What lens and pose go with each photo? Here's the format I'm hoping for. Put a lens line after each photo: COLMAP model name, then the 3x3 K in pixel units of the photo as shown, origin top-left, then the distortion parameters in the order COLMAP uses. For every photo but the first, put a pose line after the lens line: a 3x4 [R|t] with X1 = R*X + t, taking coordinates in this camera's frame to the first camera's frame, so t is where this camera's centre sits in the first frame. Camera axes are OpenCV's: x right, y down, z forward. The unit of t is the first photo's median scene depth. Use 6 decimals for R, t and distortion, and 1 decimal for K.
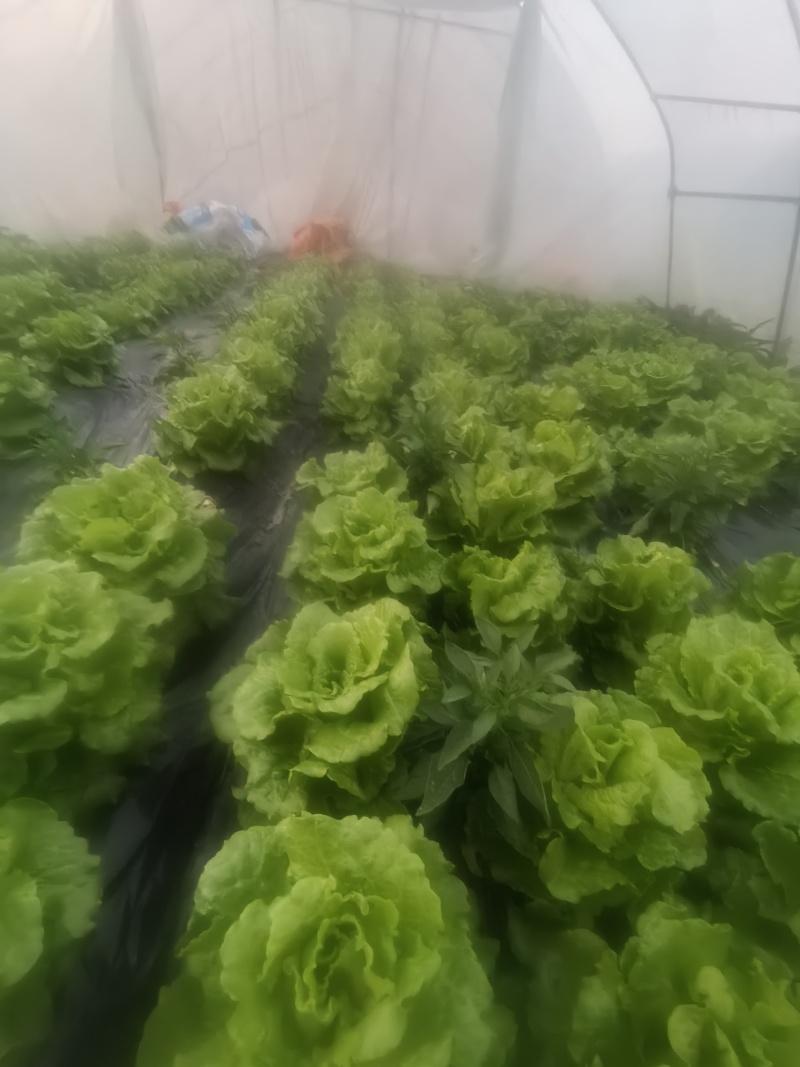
lens RADIAL K [[503.9, 0, 389.5], [0, 503.9, 536.6], [0, 0, 1]] dist [-0.012813, -0.000335]
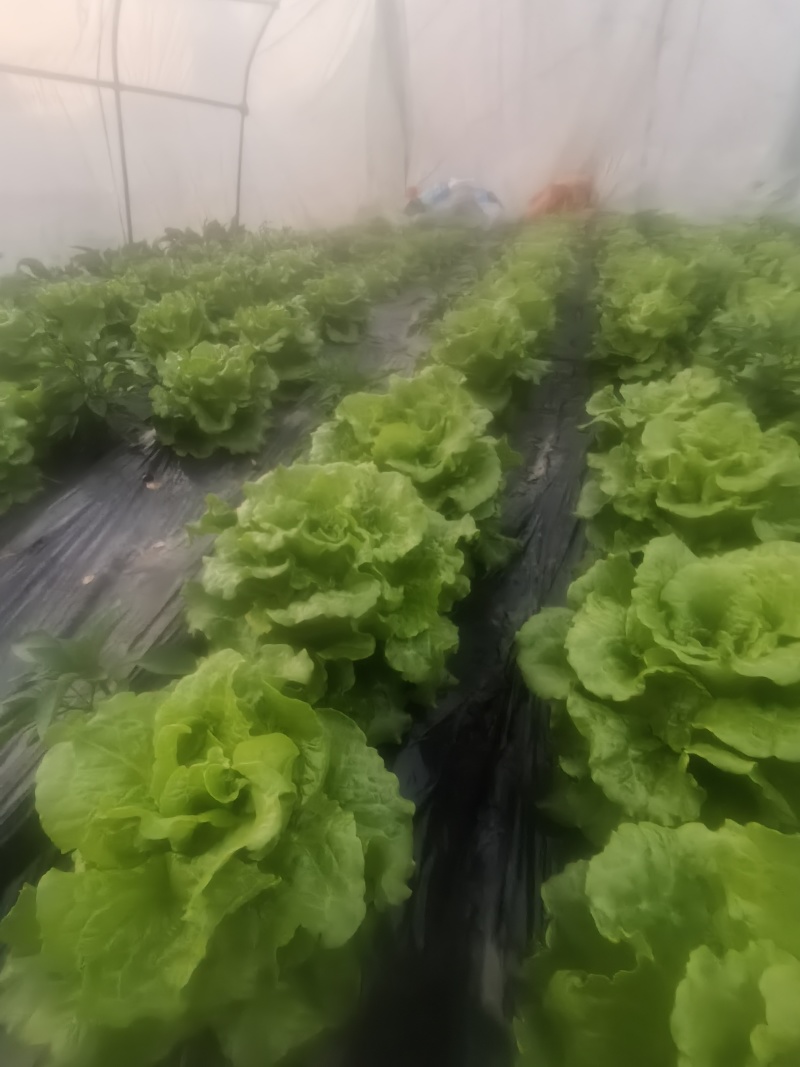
lens RADIAL K [[503.9, 0, 389.5], [0, 503.9, 536.6], [0, 0, 1]] dist [-0.012813, -0.000335]
pose [[0.927038, 0.086784, -0.364786, -0.119503], [-0.082291, 0.996218, 0.027878, 0.068090], [0.365826, 0.004175, 0.930674, 0.084338]]
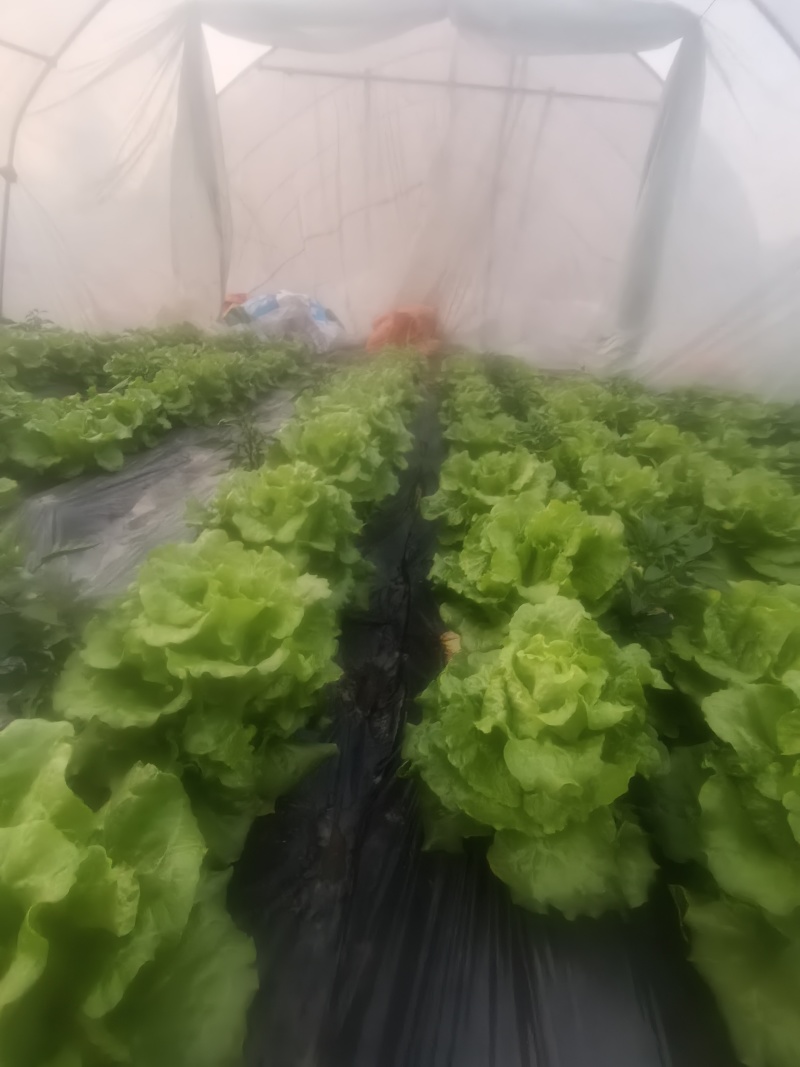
lens RADIAL K [[510.1, 0, 393.1], [0, 510.1, 533.2], [0, 0, 1]] dist [-0.006503, -0.001399]
pose [[0.991635, 0.033394, -0.124681, -0.118382], [-0.053770, 0.985022, -0.163831, -0.360528], [0.117342, 0.169165, 0.978578, 0.680414]]
